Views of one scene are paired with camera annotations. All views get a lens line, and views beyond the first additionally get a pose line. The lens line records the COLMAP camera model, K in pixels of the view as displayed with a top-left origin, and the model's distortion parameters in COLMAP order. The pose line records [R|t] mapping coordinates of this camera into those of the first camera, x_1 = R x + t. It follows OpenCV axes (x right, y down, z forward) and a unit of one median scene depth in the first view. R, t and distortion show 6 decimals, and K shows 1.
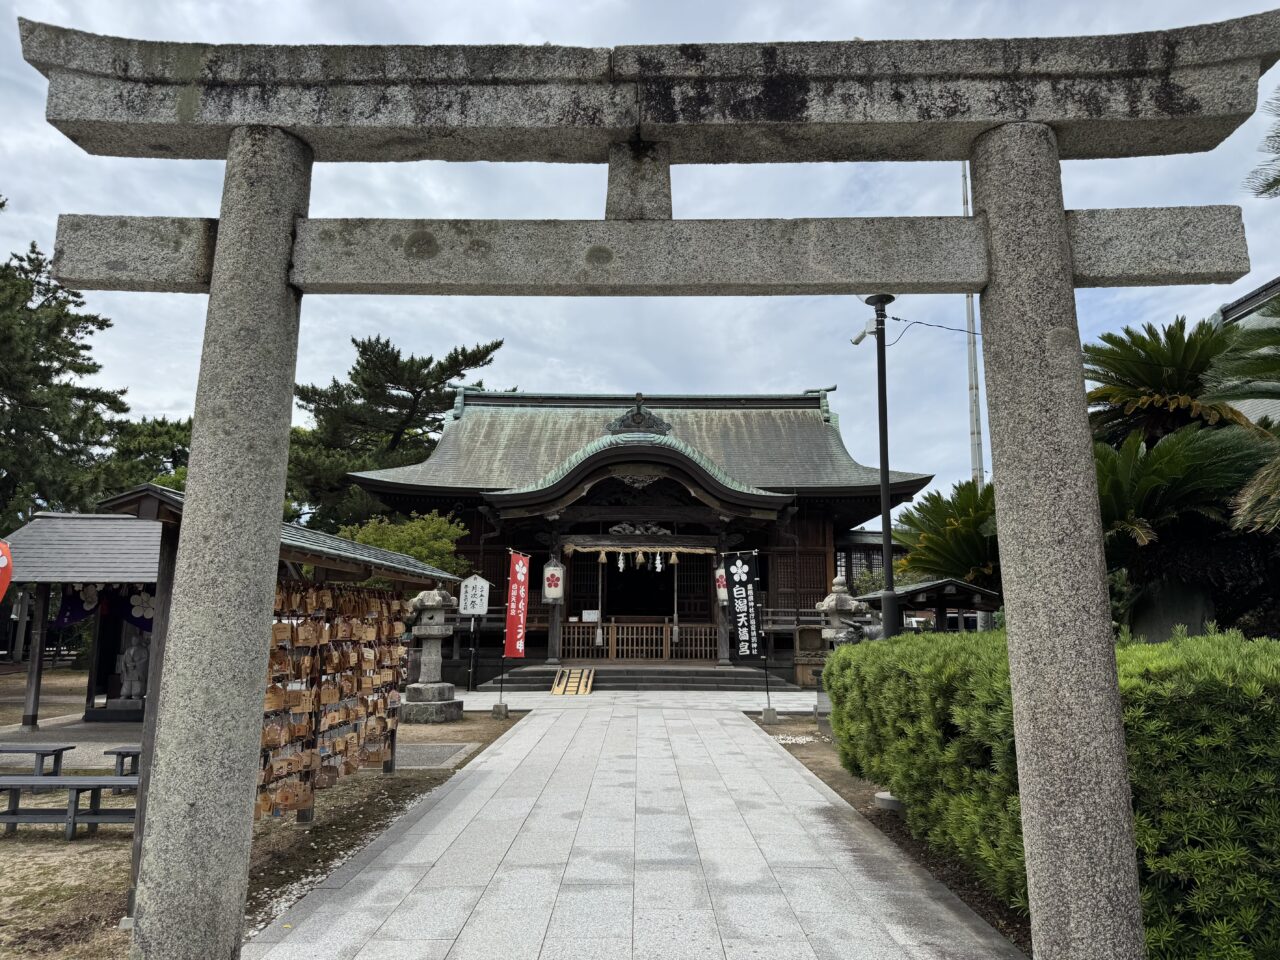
lens RADIAL K [[896.7, 0, 640.0], [0, 896.7, 480.0], [0, 0, 1]] dist [0.063409, 0.000034]
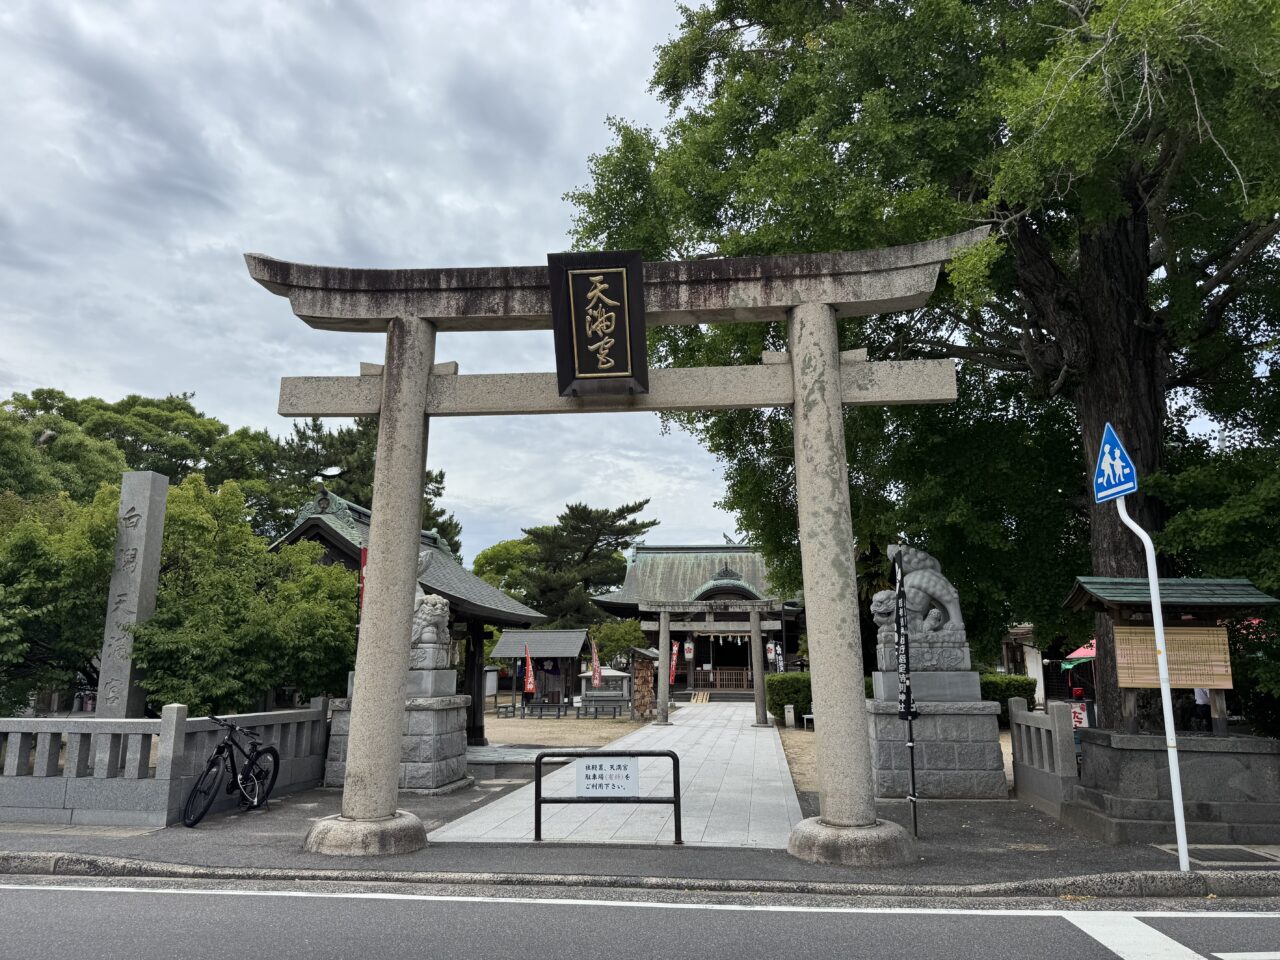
lens RADIAL K [[896.7, 0, 640.0], [0, 896.7, 480.0], [0, 0, 1]] dist [0.063409, 0.000034]
pose [[0.991684, -0.031775, -0.124711, 0.062839], [0.026303, 0.998628, -0.045285, -0.185621], [0.125979, 0.041628, 0.991159, -1.071202]]
